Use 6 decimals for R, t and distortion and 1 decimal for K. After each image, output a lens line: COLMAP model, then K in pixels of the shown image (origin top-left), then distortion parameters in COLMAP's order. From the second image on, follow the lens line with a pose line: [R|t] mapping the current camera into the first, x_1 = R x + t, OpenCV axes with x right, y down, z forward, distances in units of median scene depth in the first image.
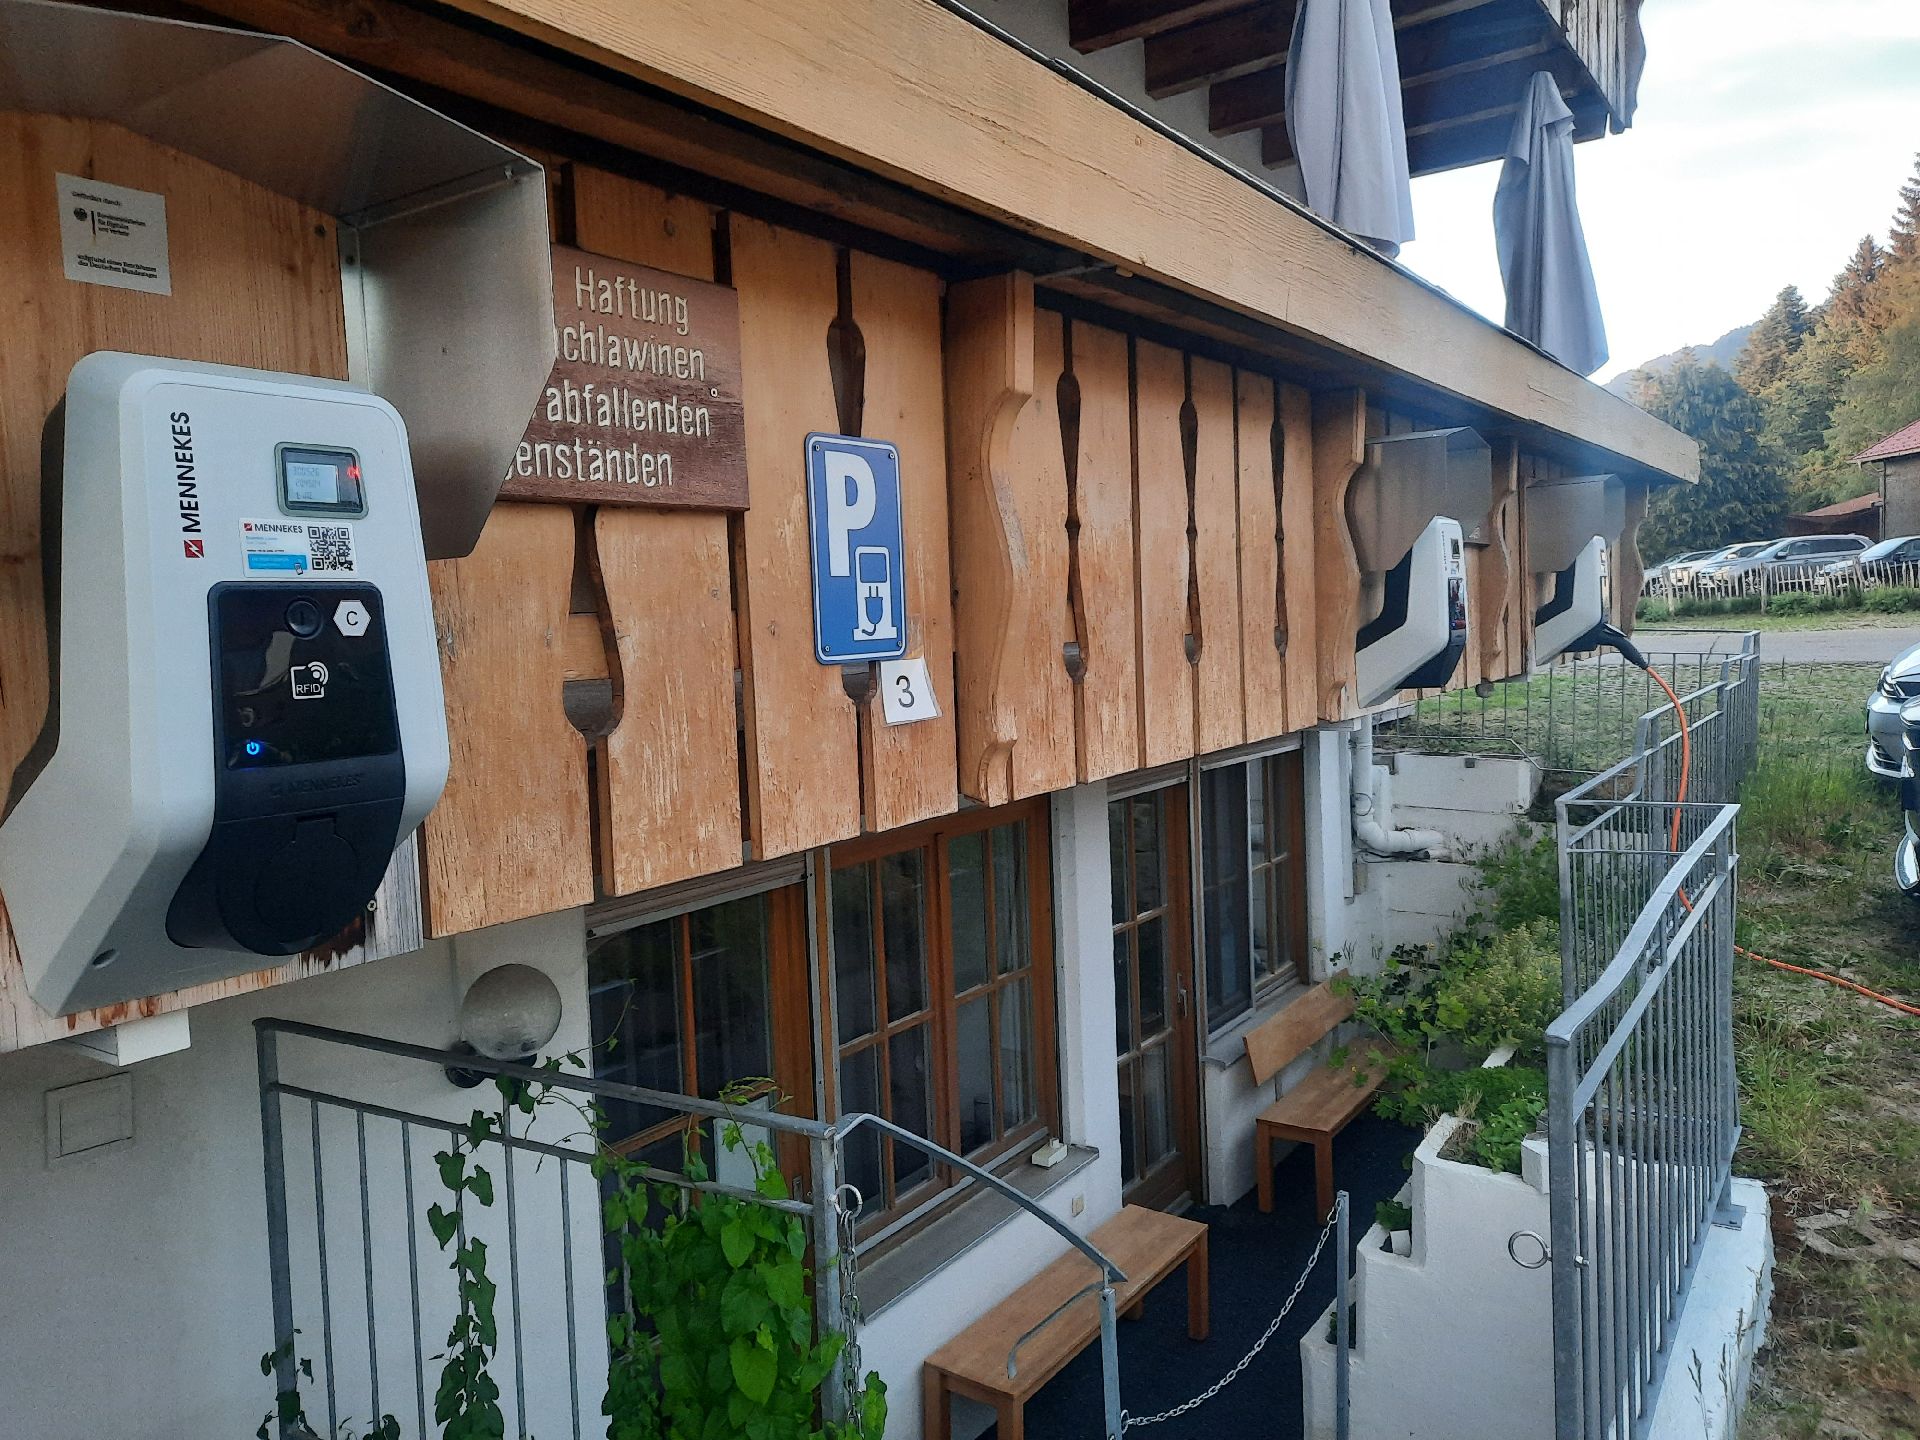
lens RADIAL K [[1412.8, 0, 985.9], [0, 1412.8, 702.1], [0, 0, 1]] dist [-0.006211, -0.002008]
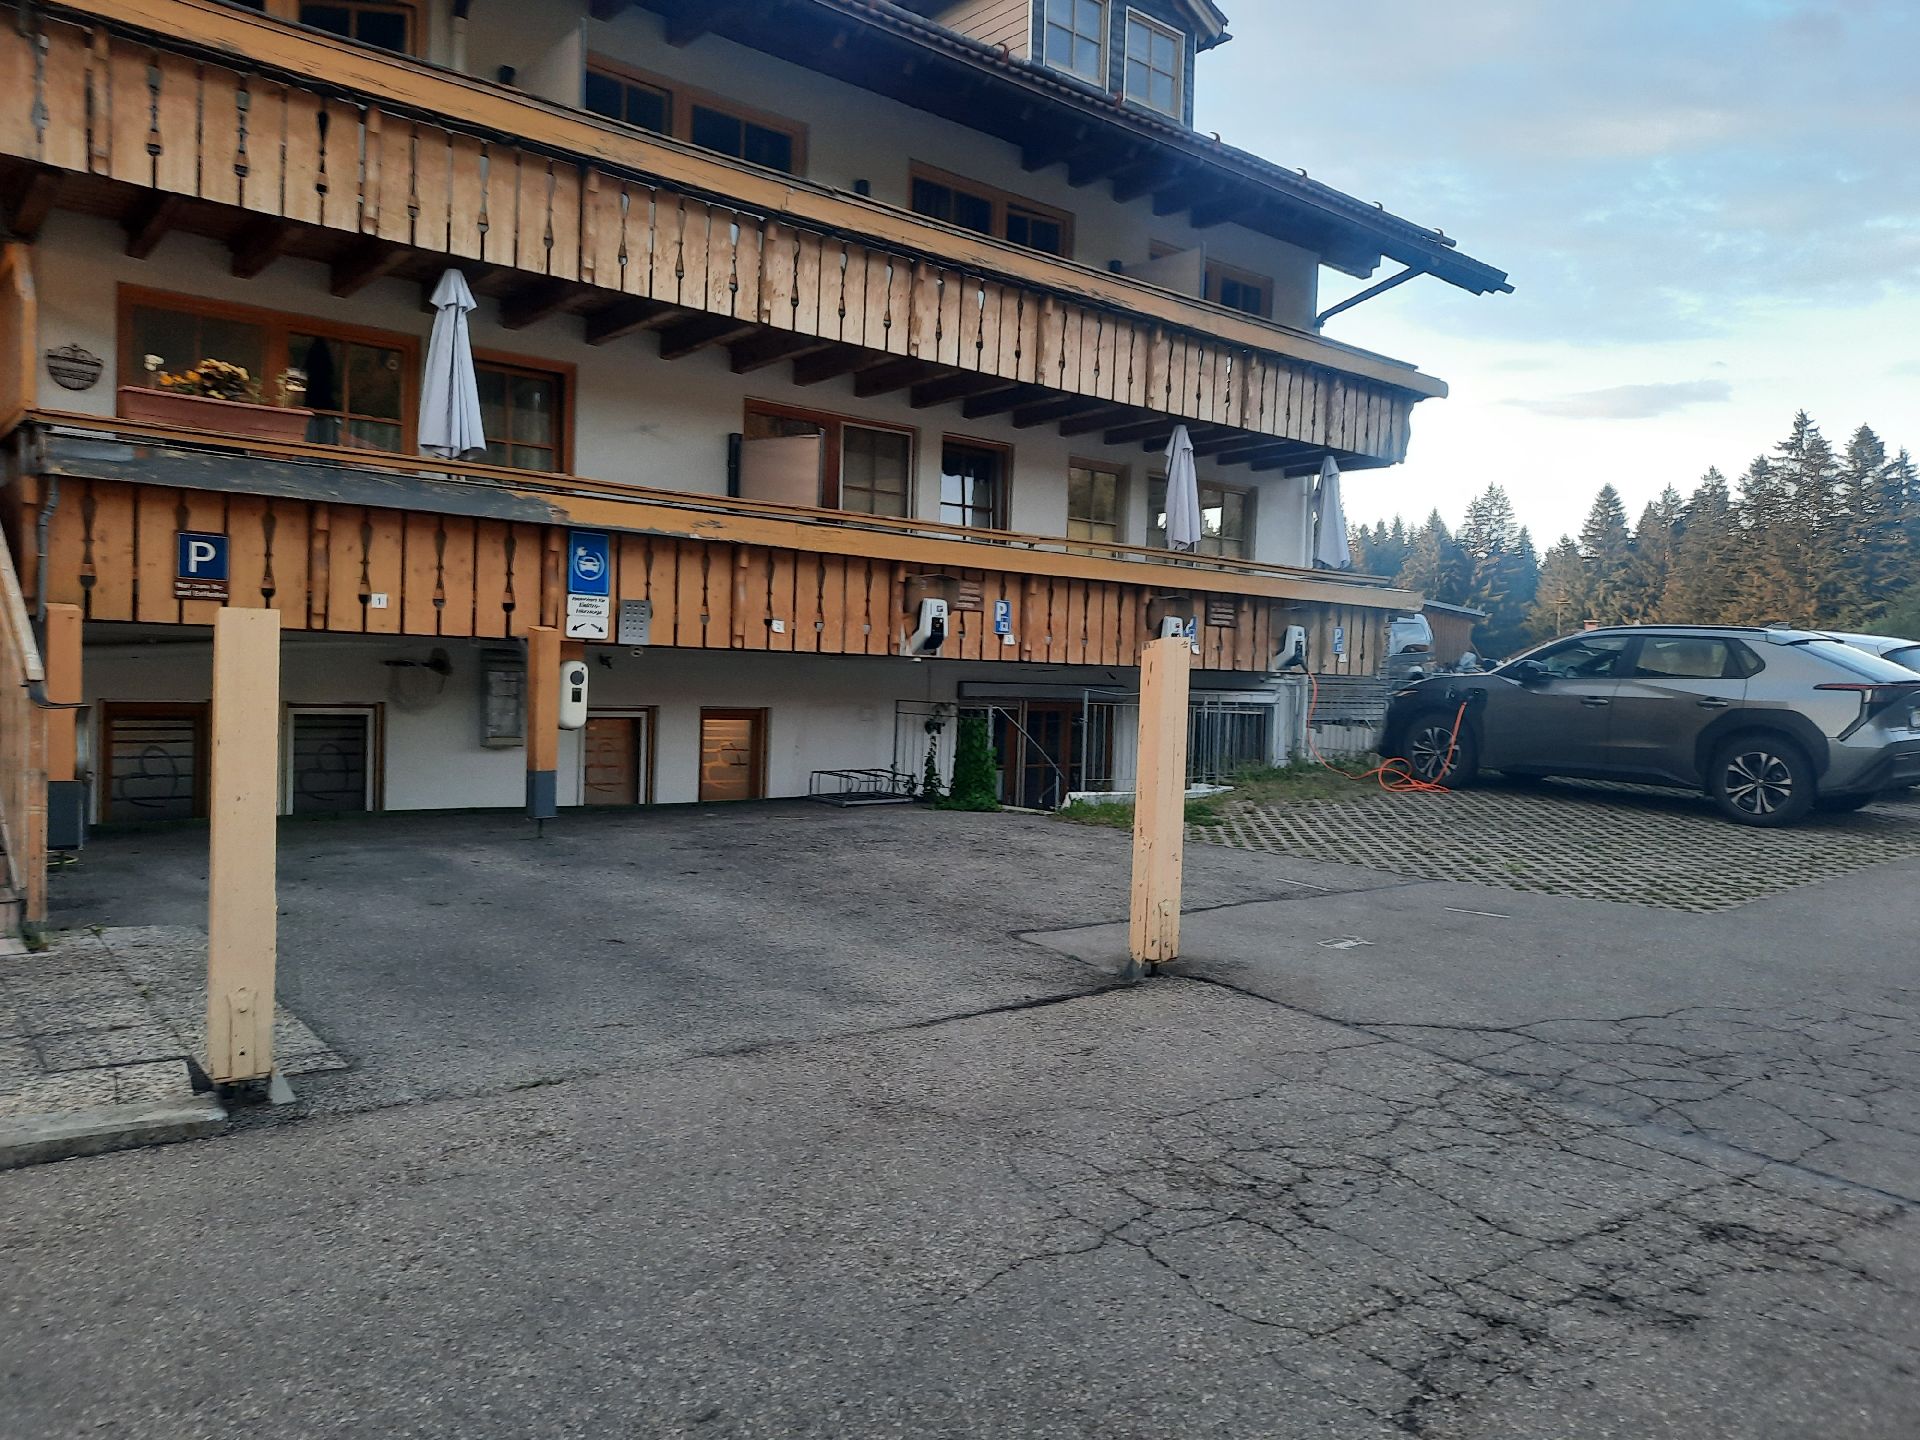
lens RADIAL K [[1424.3, 0, 958.7], [0, 1424.3, 727.9], [0, 0, 1]] dist [0.002423, -0.028995]
pose [[0.952858, 0.083582, -0.291679, 0.274768], [-0.090892, 0.995793, -0.011577, 0.081692], [0.289484, 0.037542, 0.956446, -0.875163]]
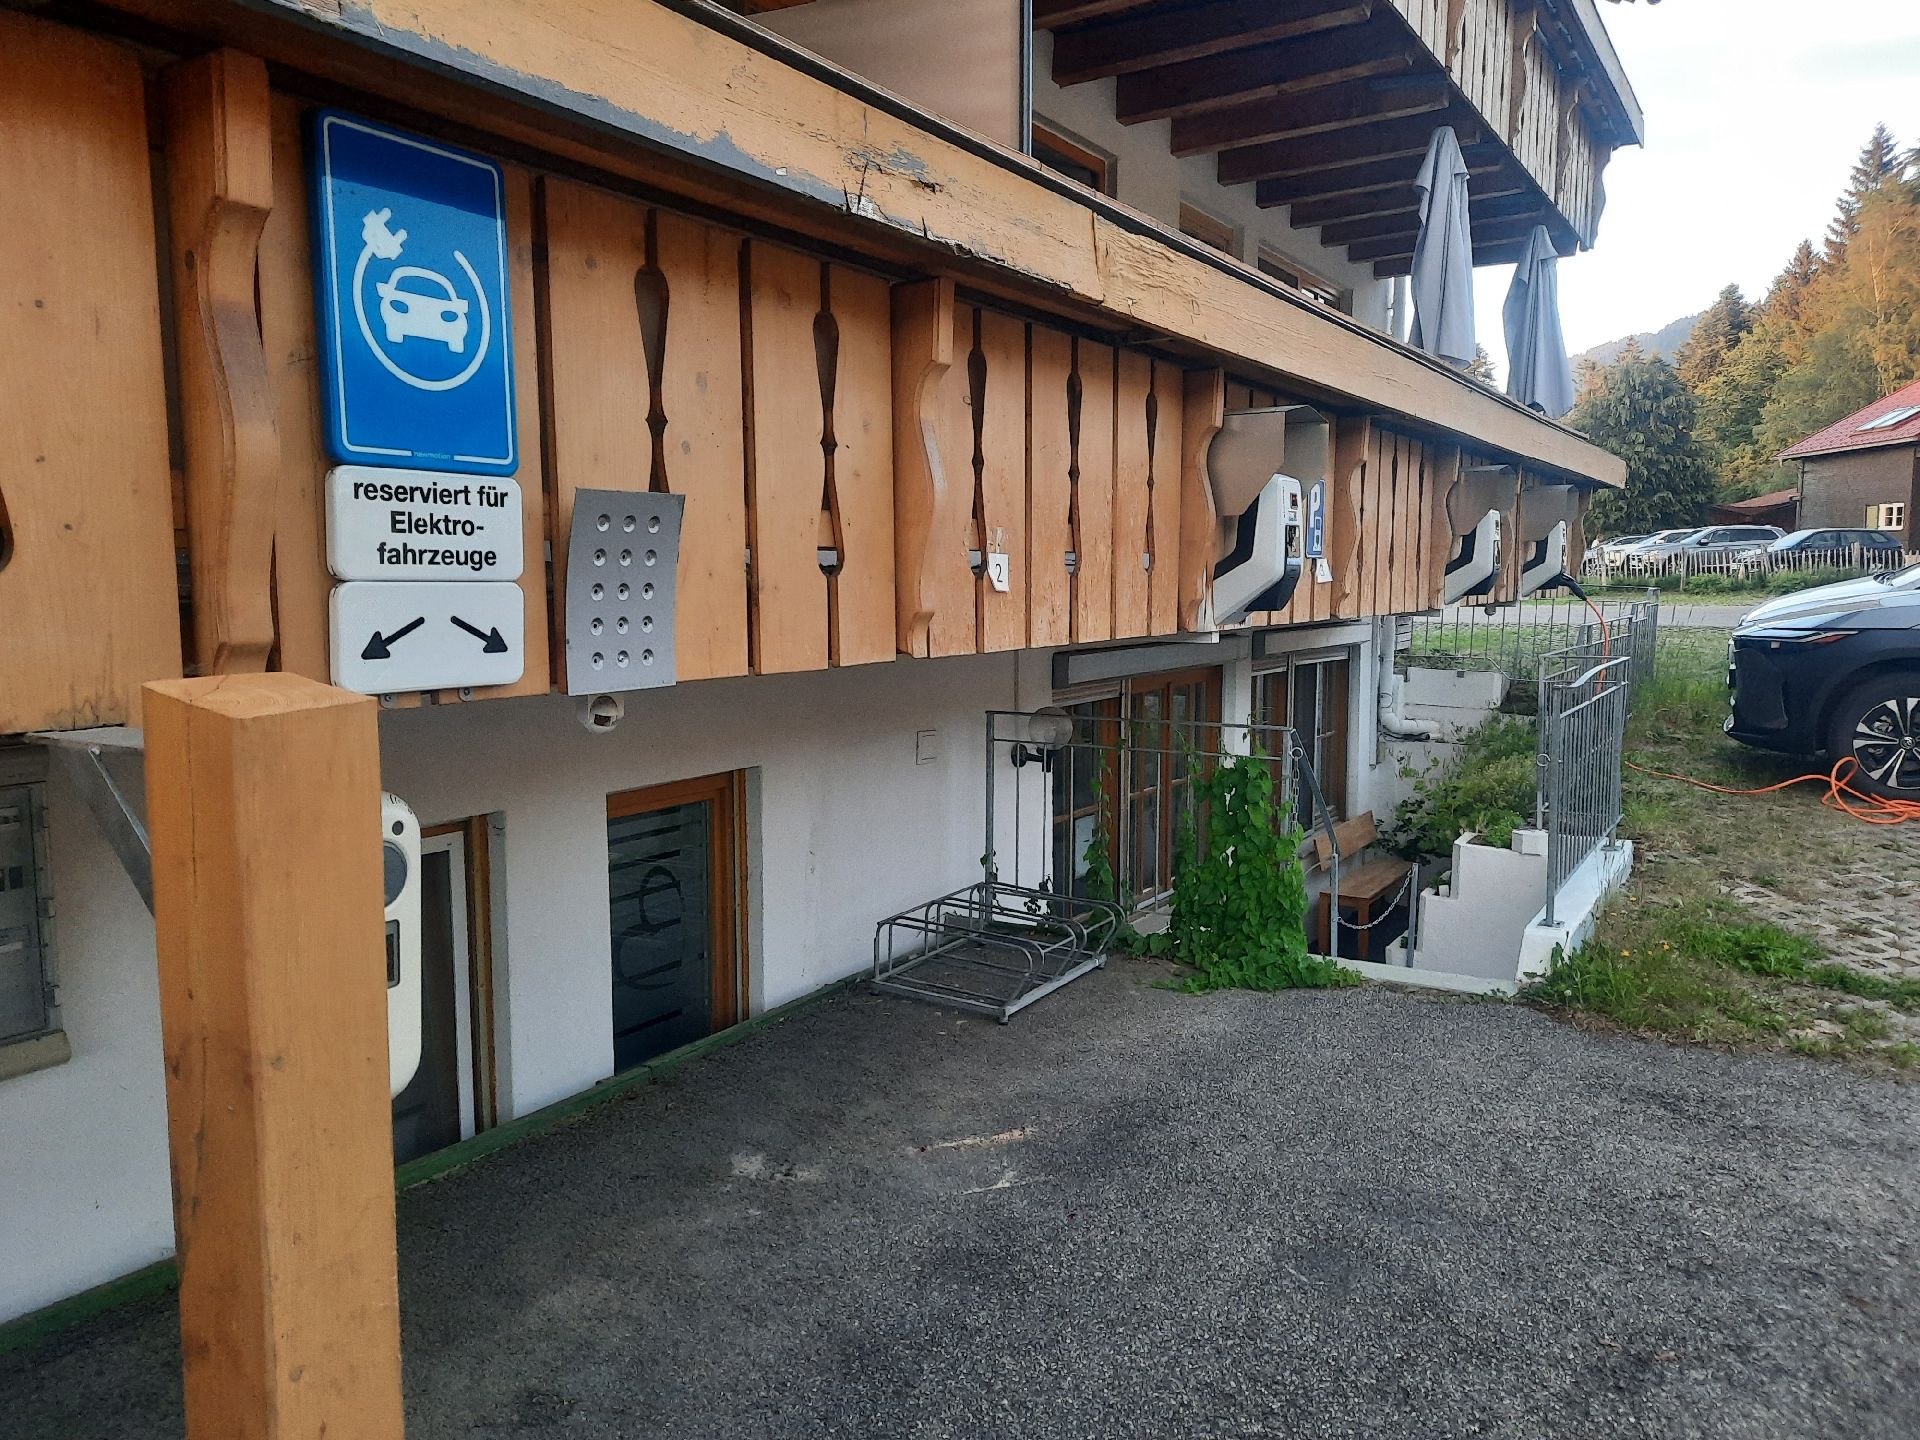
lens RADIAL K [[1424.3, 0, 958.7], [0, 1424.3, 727.9], [0, 0, 1]] dist [0.002423, -0.028995]
pose [[0.999026, 0.031763, 0.030615, -0.138699], [-0.033094, 0.998483, 0.043996, 0.032859], [-0.029171, -0.044966, 0.998563, -0.289378]]
